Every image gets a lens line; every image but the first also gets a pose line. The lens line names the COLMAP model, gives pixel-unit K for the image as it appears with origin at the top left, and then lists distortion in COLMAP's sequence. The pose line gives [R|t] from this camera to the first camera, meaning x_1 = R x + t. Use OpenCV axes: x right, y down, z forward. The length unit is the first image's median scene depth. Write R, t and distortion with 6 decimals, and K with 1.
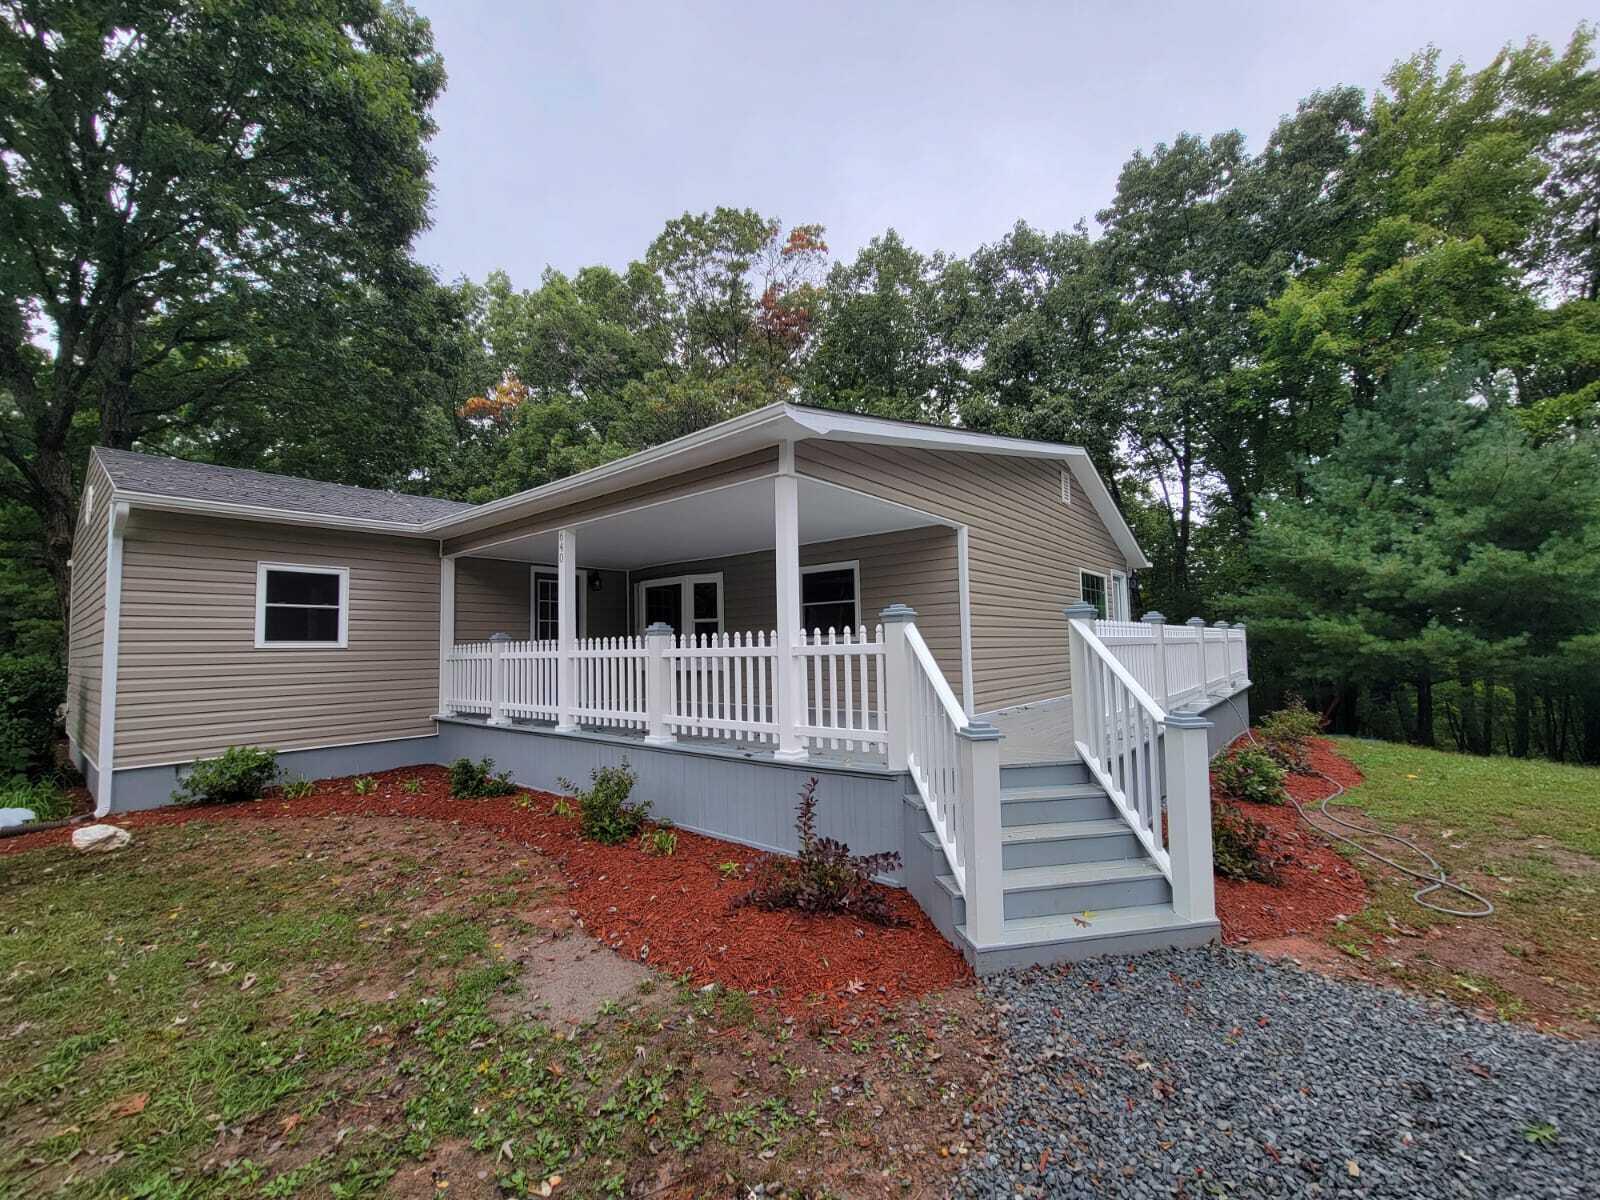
lens RADIAL K [[649.6, 0, 803.4], [0, 649.6, 608.9], [0, 0, 1]] dist [-0.012738, -0.000057]
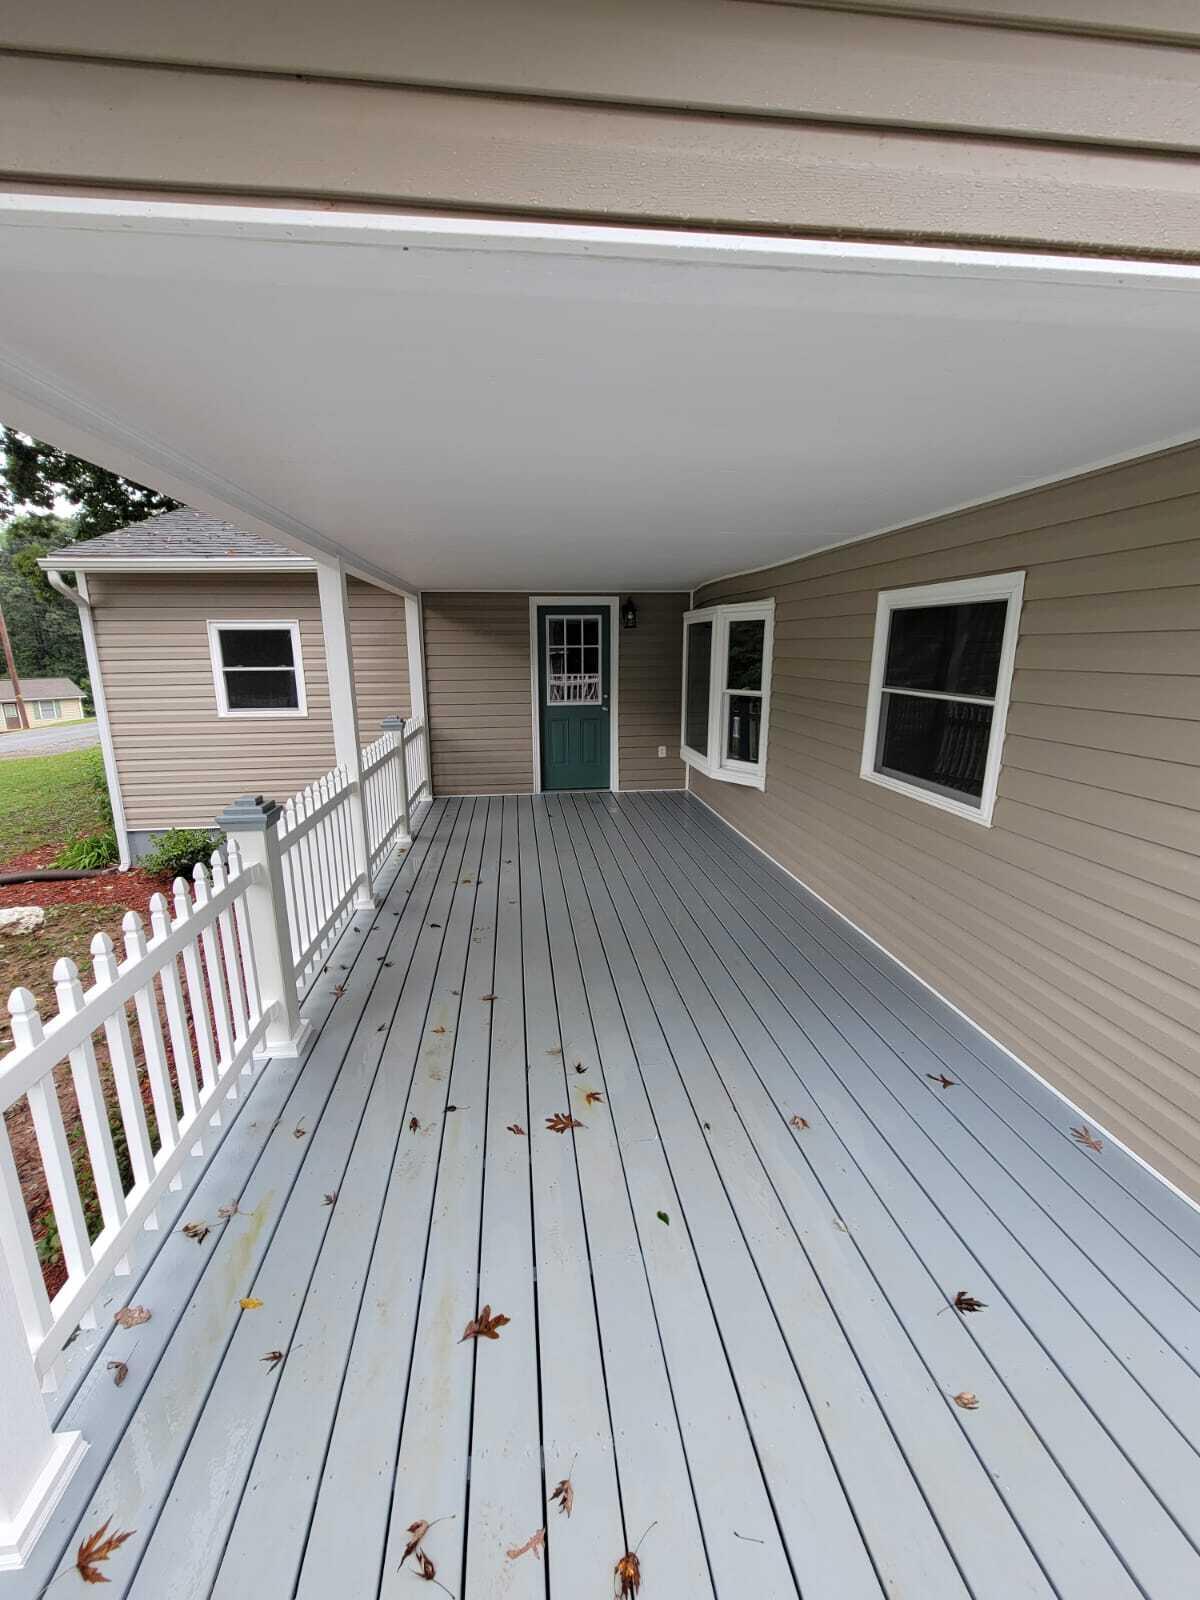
lens RADIAL K [[647.7, 0, 589.3], [0, 647.7, 800.3], [0, 0, 1]] dist [-0.001909, -0.000062]
pose [[0.716113, 0.177823, -0.674953, 0.181511], [0.033766, 0.957045, 0.287968, -0.073611], [0.697167, -0.229008, 0.679348, 0.688484]]
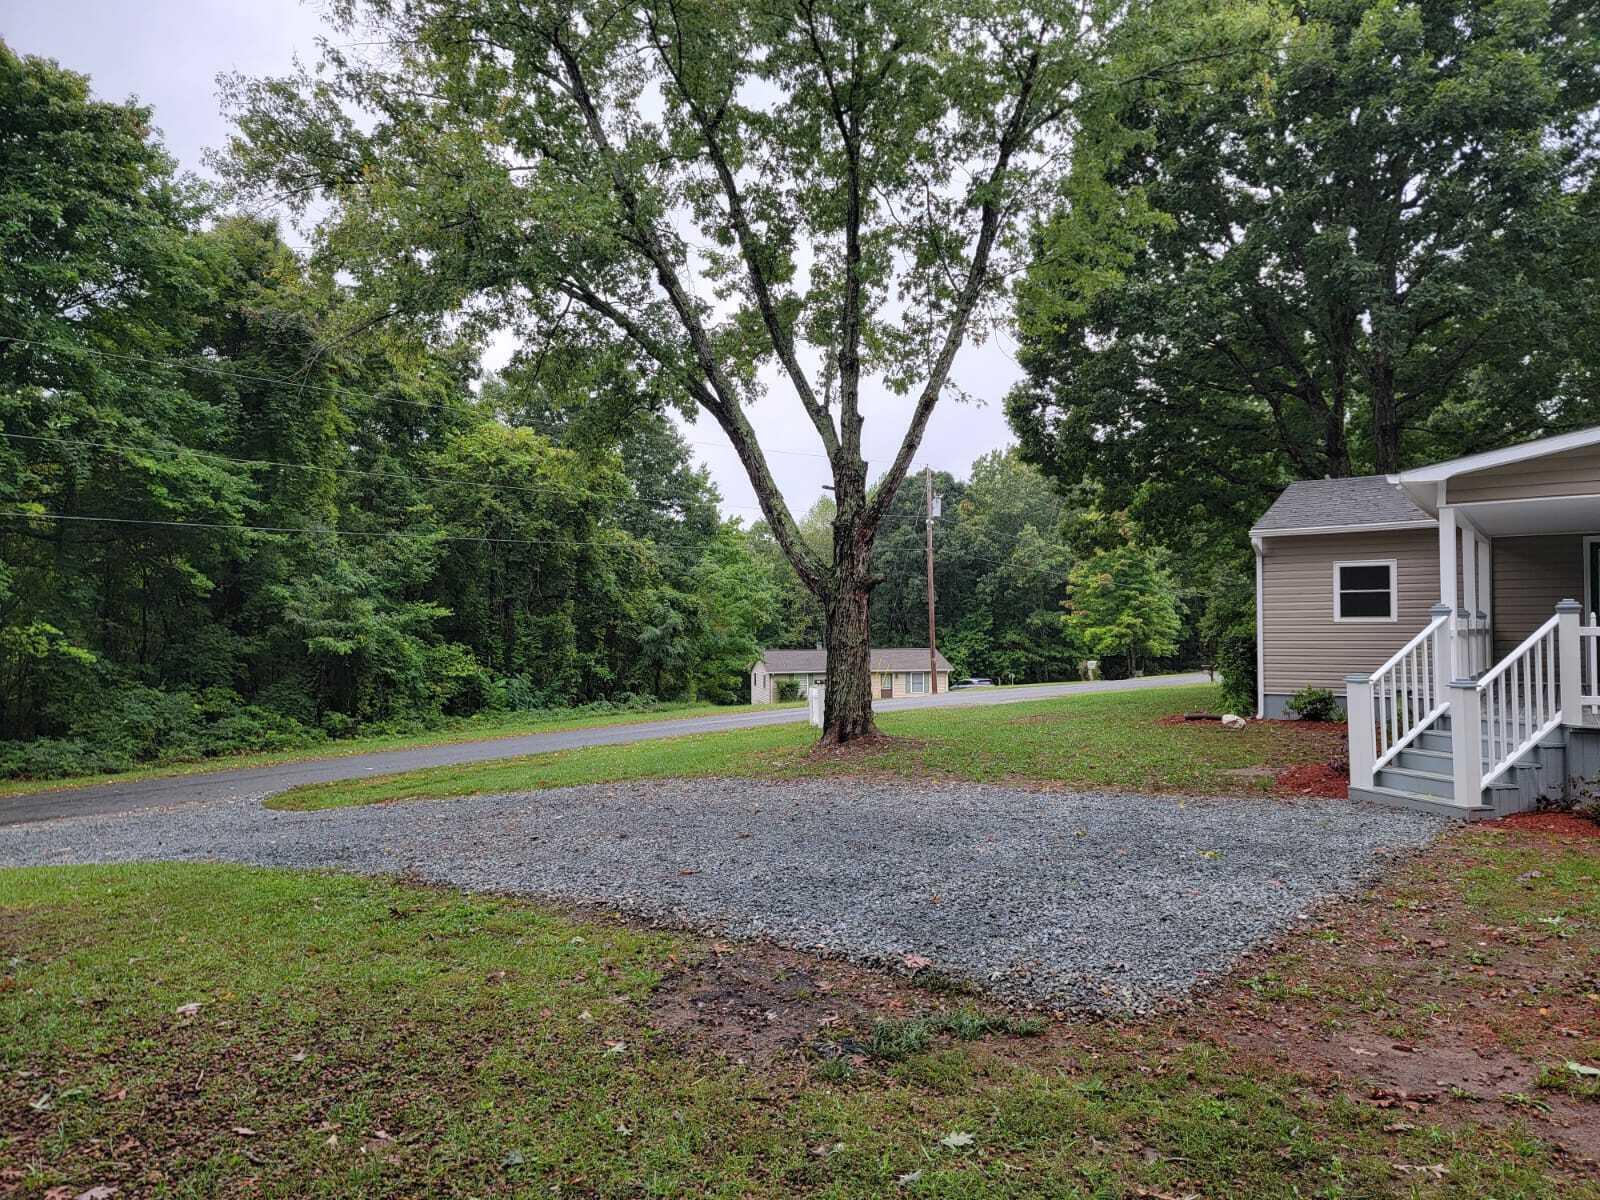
lens RADIAL K [[1102.2, 0, 801.8], [0, 1102.2, 589.8], [0, 0, 1]] dist [0.073816, -0.058970]
pose [[0.087346, -0.014331, -0.996075, 1.505925], [0.065670, 0.997804, -0.008597, -0.066117], [0.994011, -0.064662, 0.088095, -0.397631]]
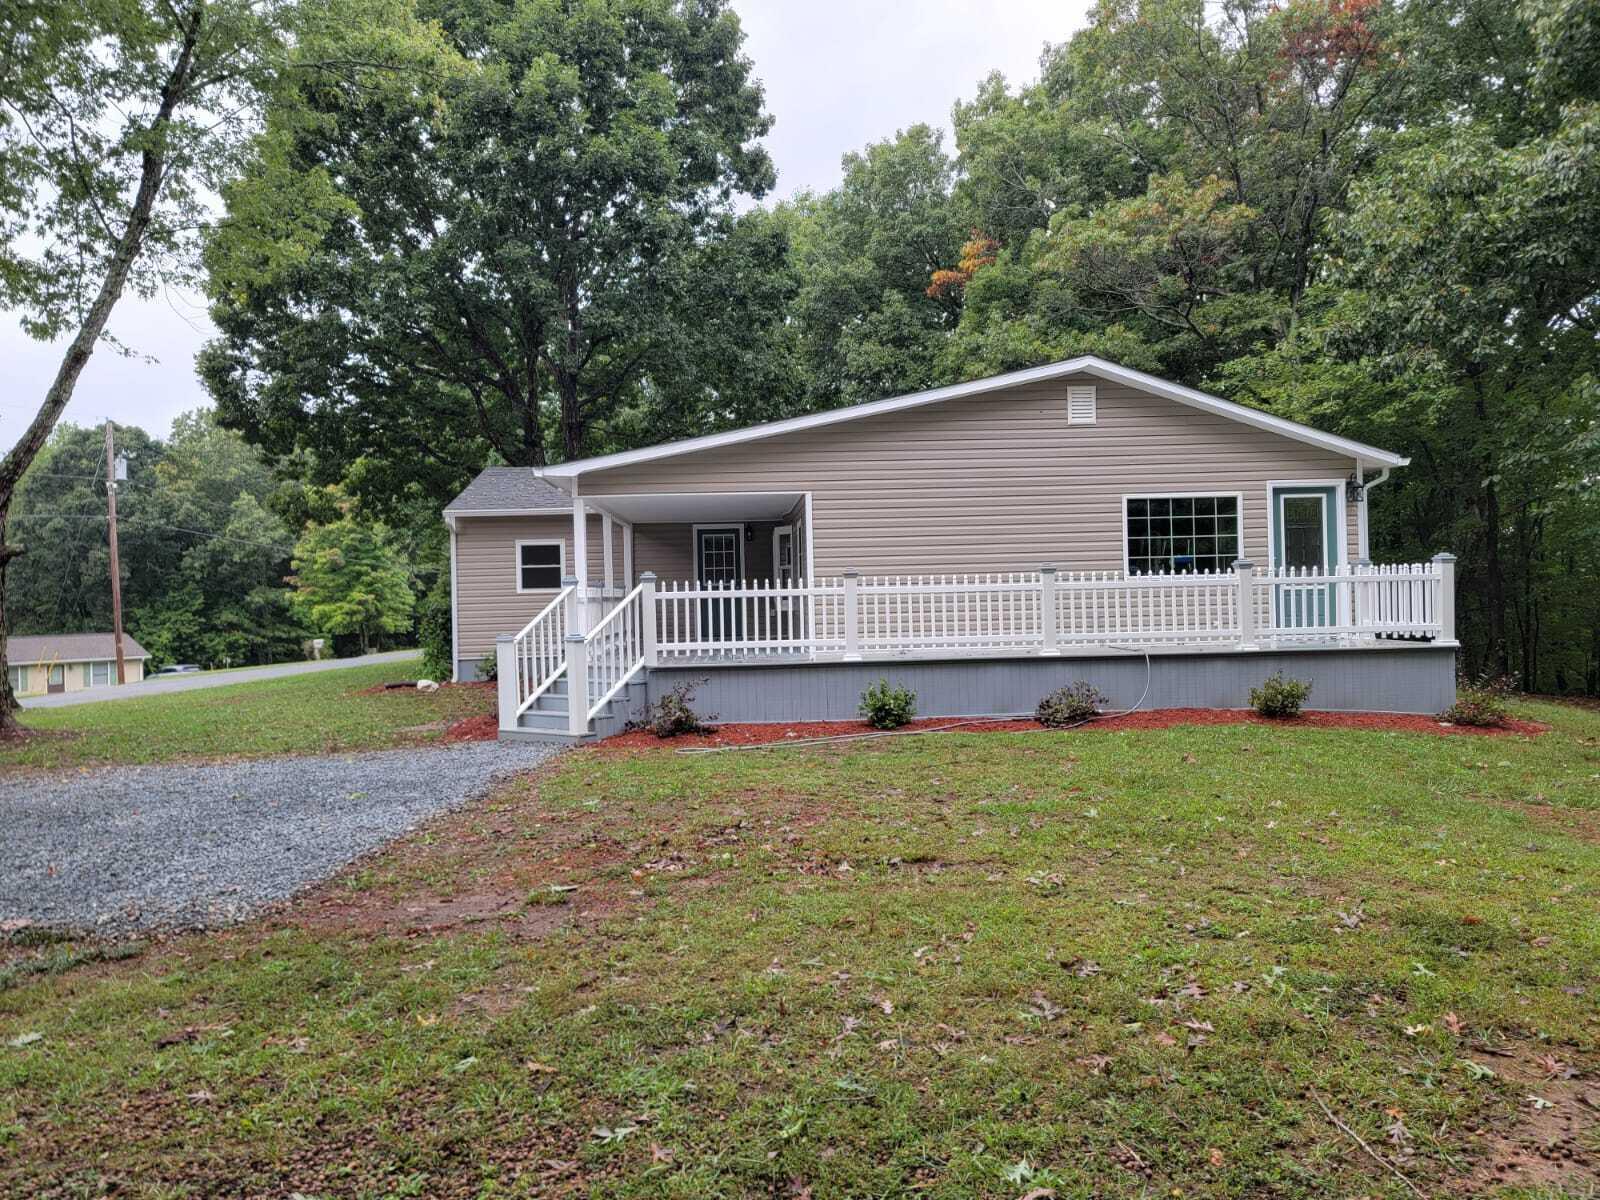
lens RADIAL K [[1116.0, 0, 805.3], [0, 1116.0, 592.6], [0, 0, 1]] dist [0.076962, -0.062749]
pose [[0.673822, 0.004529, -0.738880, 1.726359], [0.053418, 0.997066, 0.054827, -0.057110], [0.736961, -0.076413, 0.671603, -0.378301]]
